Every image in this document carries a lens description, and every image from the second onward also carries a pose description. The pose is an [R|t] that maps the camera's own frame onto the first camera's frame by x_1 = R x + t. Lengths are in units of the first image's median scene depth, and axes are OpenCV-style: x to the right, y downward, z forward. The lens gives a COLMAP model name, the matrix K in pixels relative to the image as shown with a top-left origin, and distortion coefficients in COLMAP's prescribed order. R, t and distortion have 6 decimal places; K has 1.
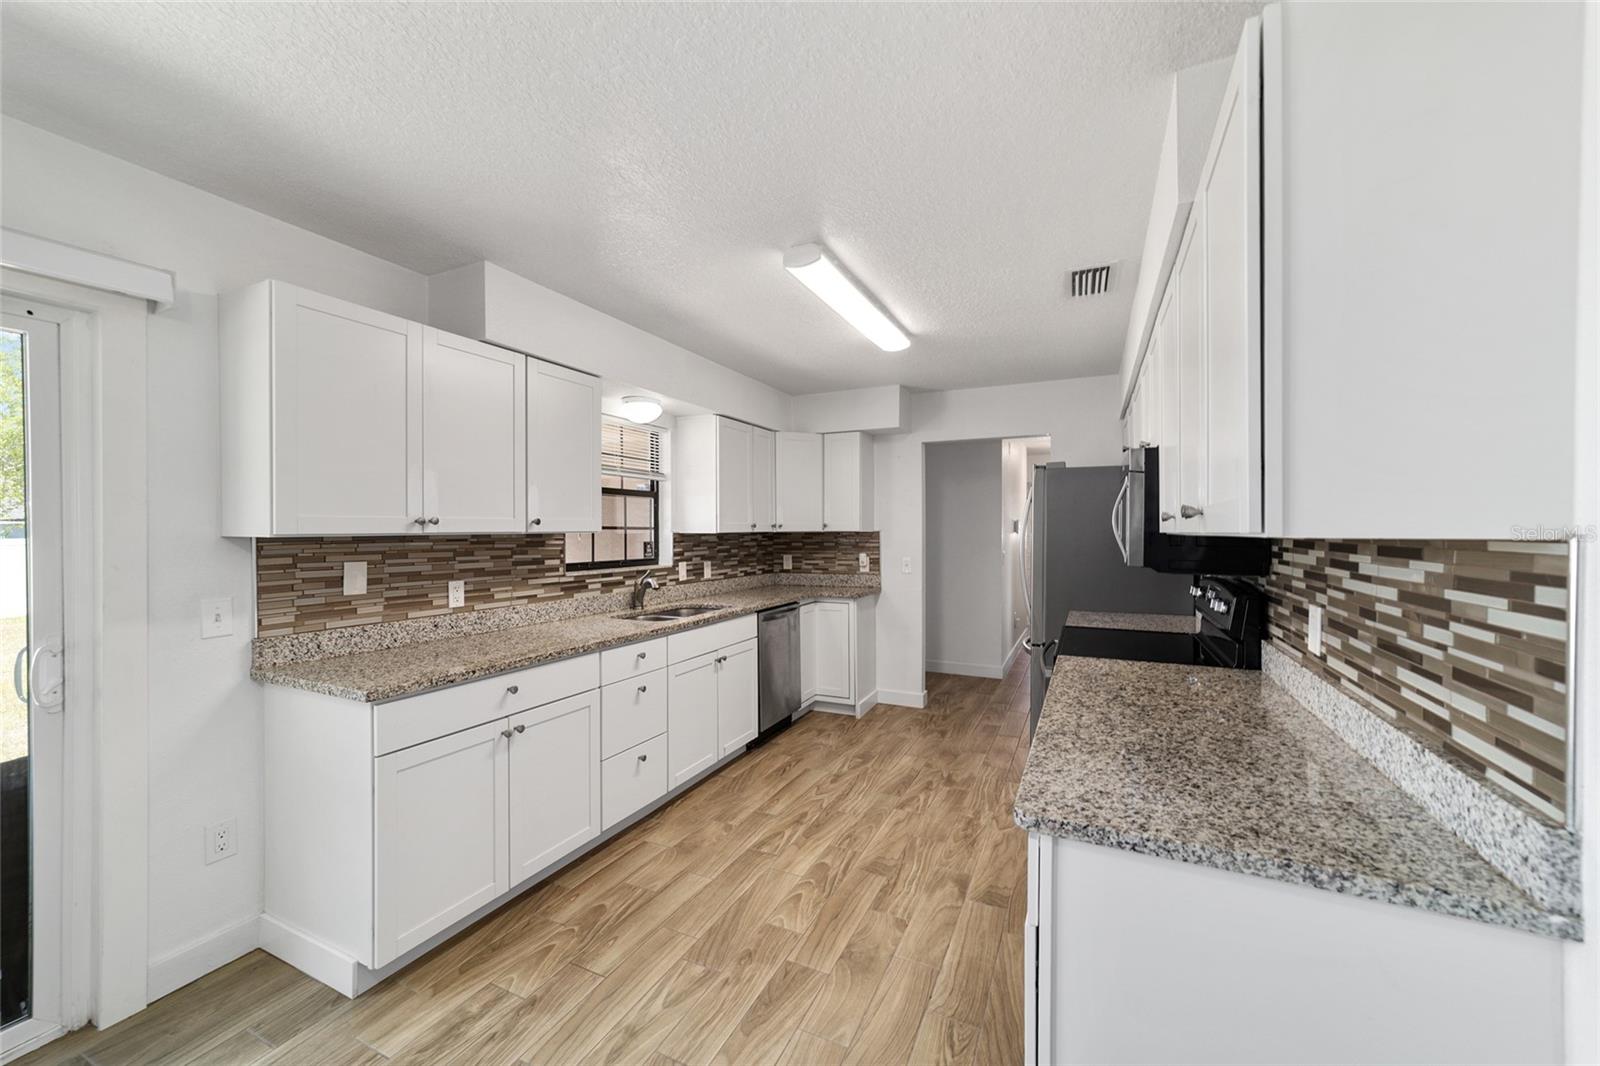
lens RADIAL K [[619.8, 0, 788.1], [0, 619.8, 534.3], [0, 0, 1]] dist [-0.010455, 0.004356]
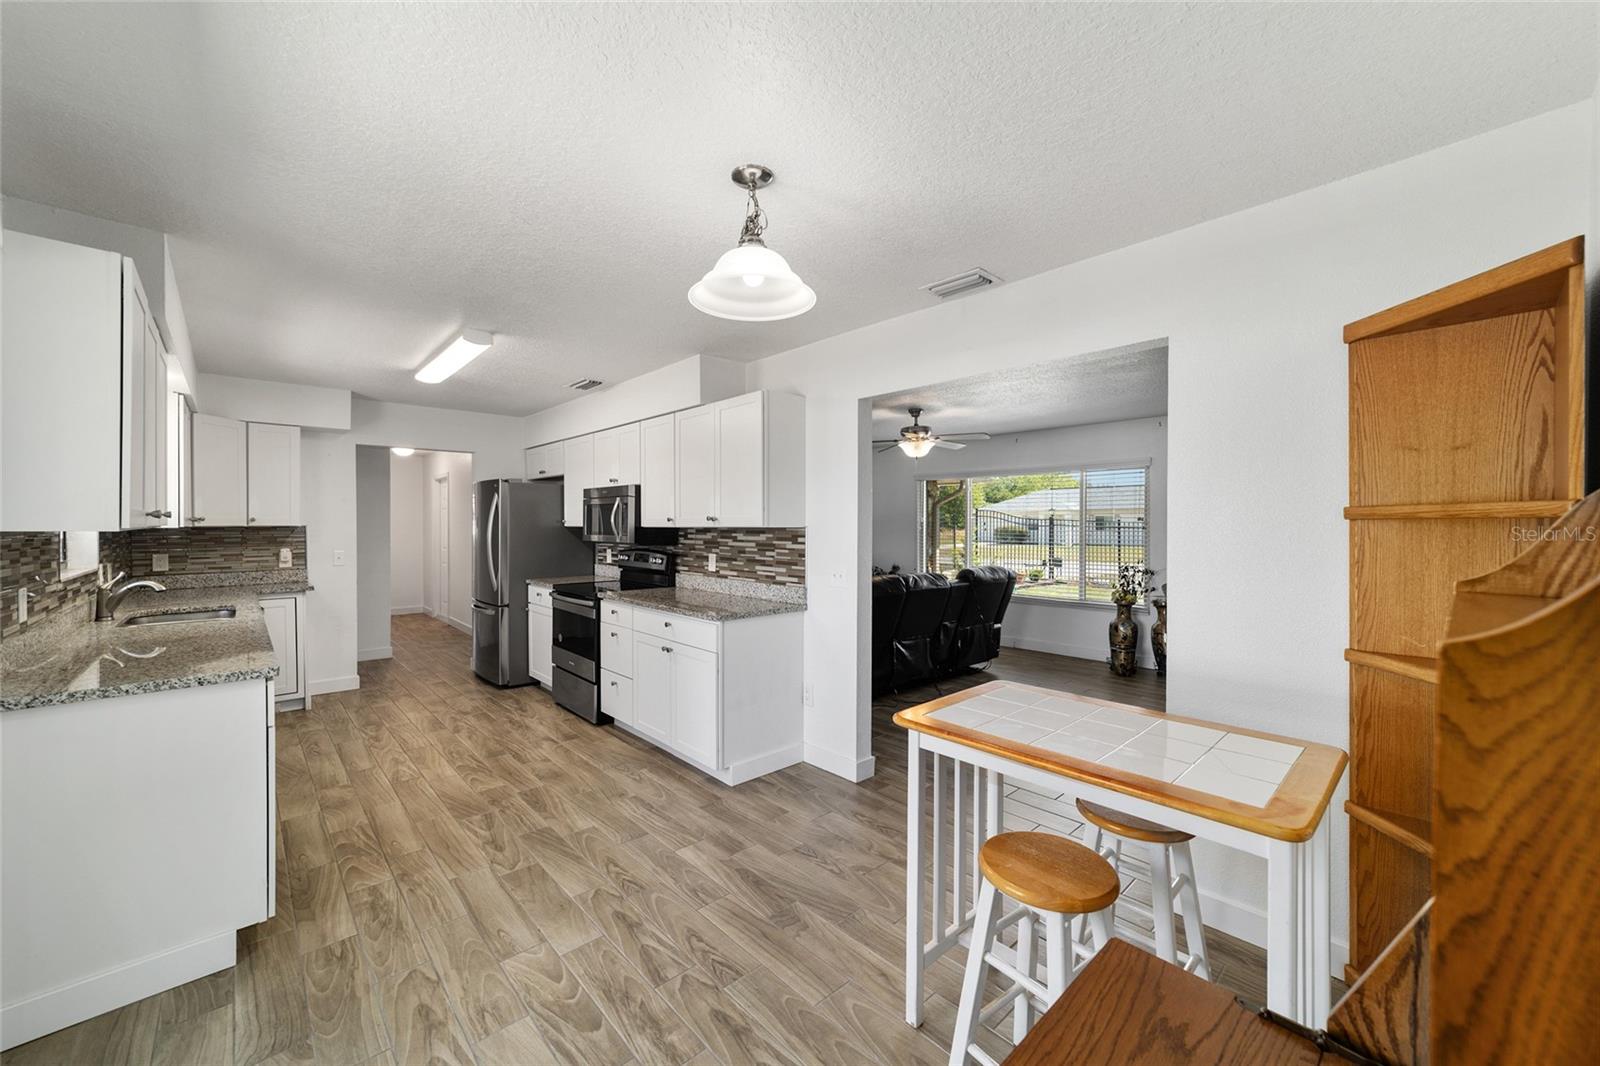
lens RADIAL K [[619.8, 0, 783.6], [0, 619.8, 527.2], [0, 0, 1]] dist [-0.010455, 0.004356]
pose [[0.384134, -0.001151, 0.923277, -1.147048], [0.004307, 0.999991, -0.000546, 0.003010], [-0.923267, 0.004186, 0.384135, -0.246422]]
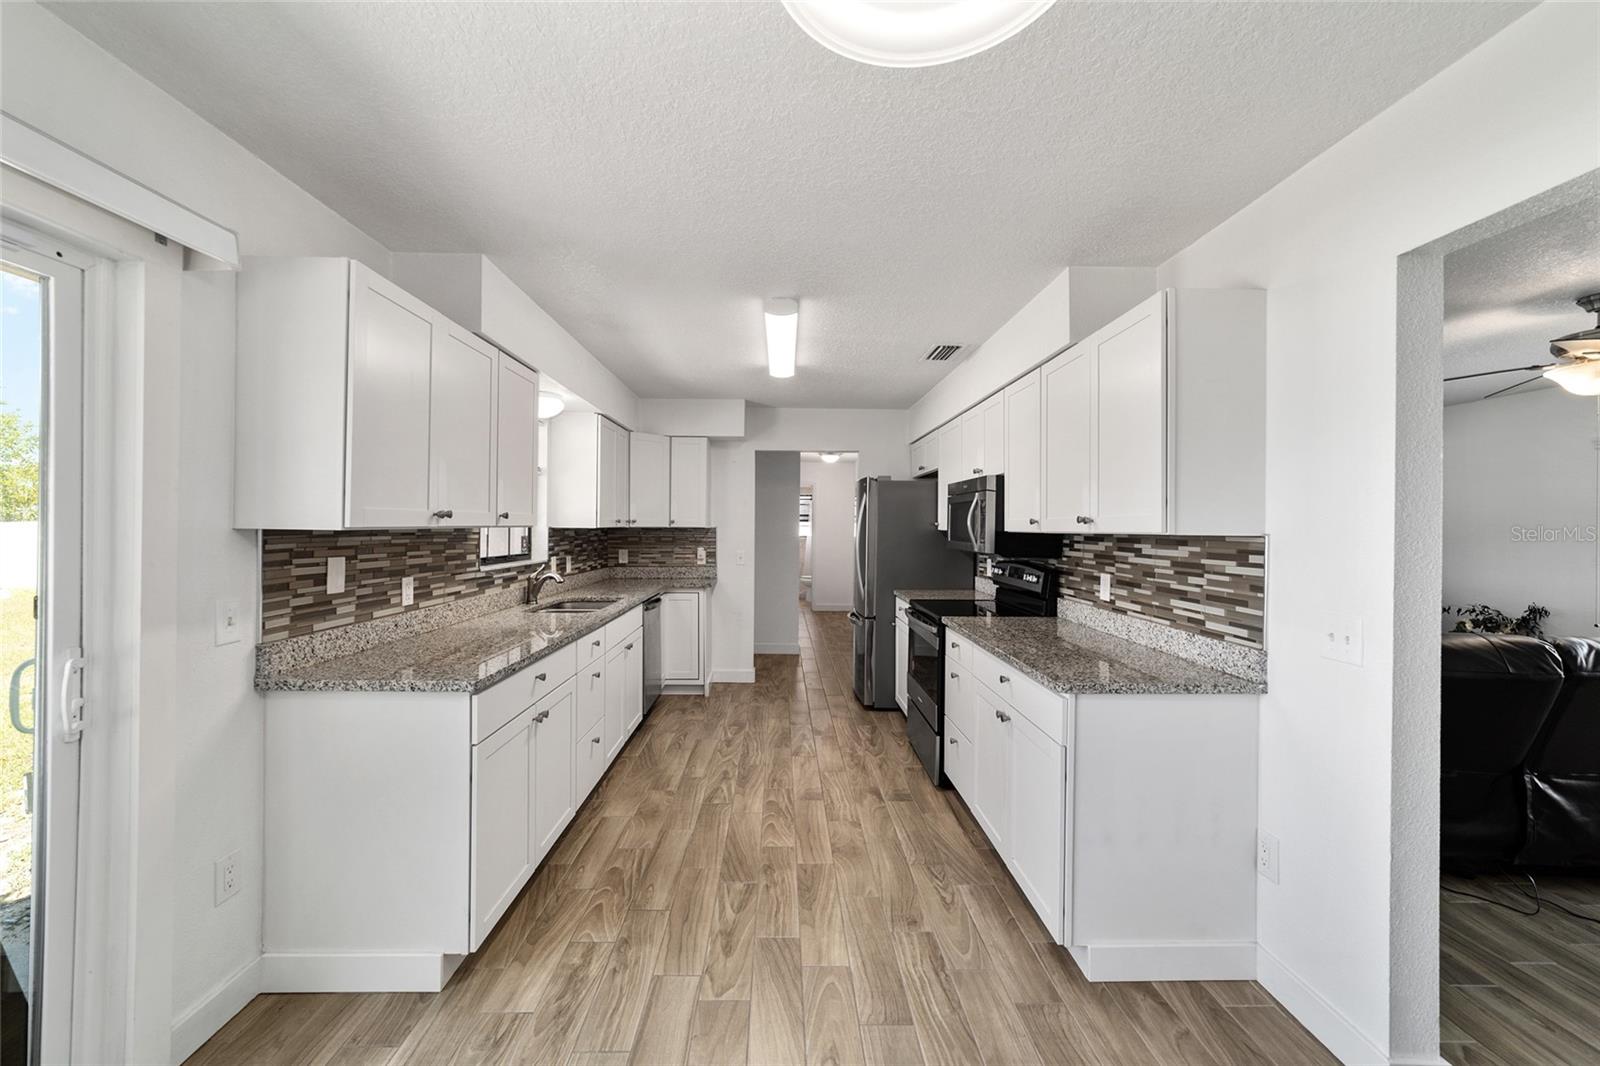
lens RADIAL K [[619.8, 0, 794.9], [0, 619.8, 525.6], [0, 0, 1]] dist [-0.010455, 0.004356]
pose [[0.891103, 0.010989, 0.453668, -0.563474], [-0.007627, 0.999928, -0.009241, 0.001331], [-0.453737, 0.004774, 0.891123, -0.134782]]
